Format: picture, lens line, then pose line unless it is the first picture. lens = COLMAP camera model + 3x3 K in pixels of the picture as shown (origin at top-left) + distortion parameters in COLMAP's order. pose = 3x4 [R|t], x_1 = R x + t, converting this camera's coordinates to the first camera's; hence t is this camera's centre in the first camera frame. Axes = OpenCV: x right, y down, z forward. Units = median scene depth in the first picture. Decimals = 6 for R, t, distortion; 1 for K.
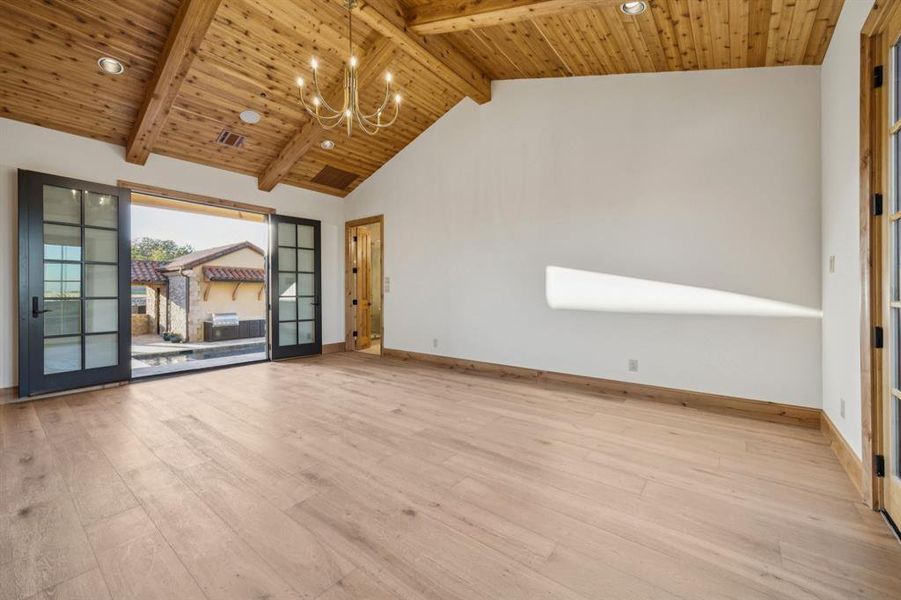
lens RADIAL K [[360.5, 0, 449.5], [0, 360.5, 291.6], [0, 0, 1]] dist [0.003409, 0.000261]
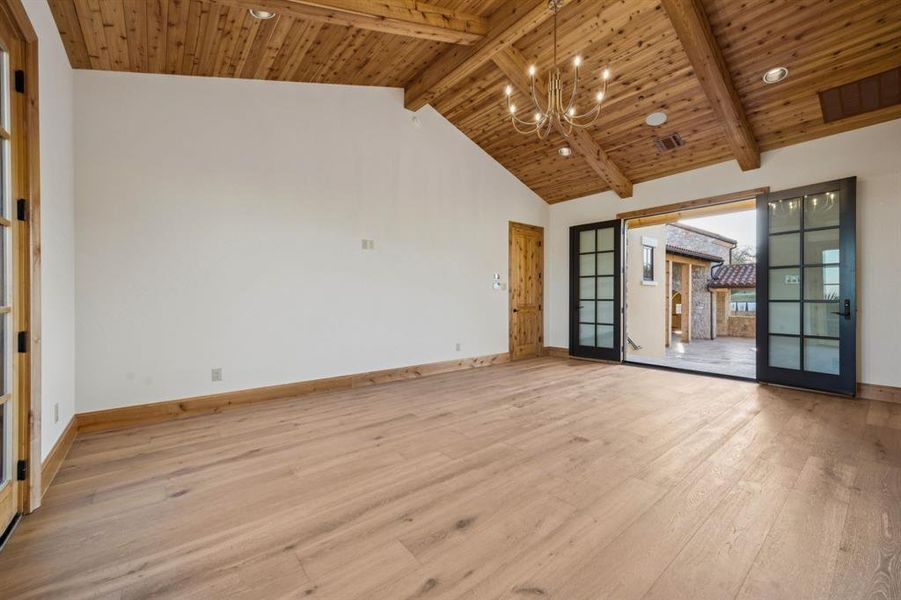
lens RADIAL K [[360.5, 0, 452.5], [0, 360.5, 297.3], [0, 0, 1]] dist [0.003409, 0.000261]
pose [[-0.220138, 0.000378, -0.975469, 0.507090], [0.005525, 0.999984, -0.000860, 0.003829], [0.975453, -0.005578, -0.220137, 0.628945]]
